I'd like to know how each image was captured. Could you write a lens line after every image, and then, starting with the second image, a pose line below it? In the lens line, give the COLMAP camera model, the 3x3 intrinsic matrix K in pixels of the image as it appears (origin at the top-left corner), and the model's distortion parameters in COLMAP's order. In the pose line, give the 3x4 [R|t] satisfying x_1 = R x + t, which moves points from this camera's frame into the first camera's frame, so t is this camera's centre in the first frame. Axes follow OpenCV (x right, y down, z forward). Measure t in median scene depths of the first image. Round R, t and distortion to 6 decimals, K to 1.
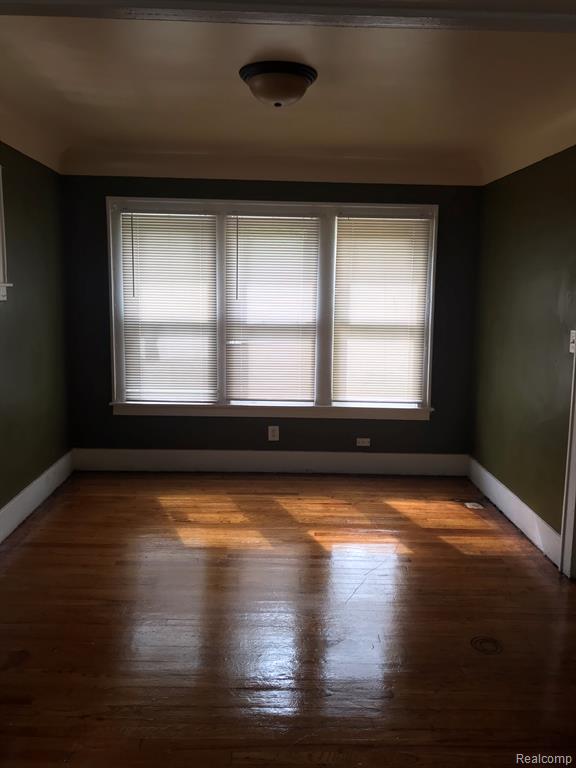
lens RADIAL K [[630.0, 0, 289.3], [0, 630.0, 385.0], [0, 0, 1]] dist [0.029567, -0.044263]
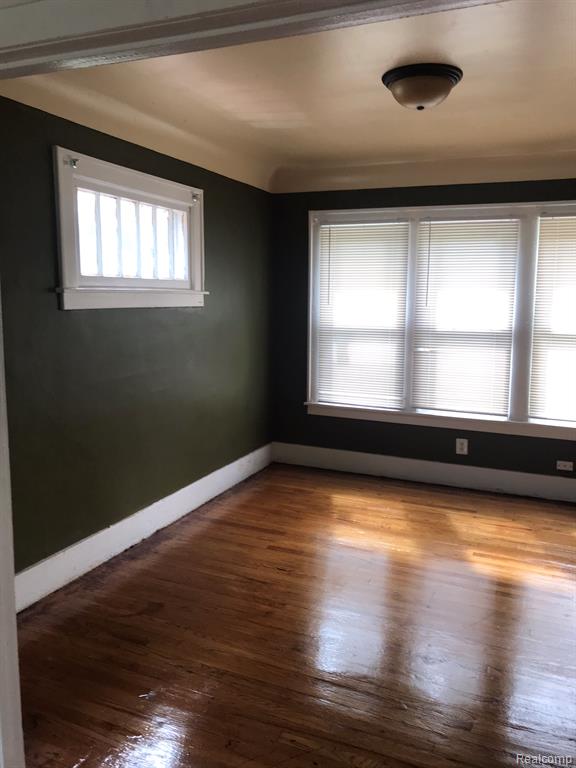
lens RADIAL K [[630.0, 0, 285.9], [0, 630.0, 387.8], [0, 0, 1]] dist [0.029567, -0.044263]
pose [[0.905439, 0.056190, -0.420740, 0.143534], [-0.061312, 0.998118, 0.001355, 0.003453], [0.420025, 0.024570, 0.907180, 0.015096]]
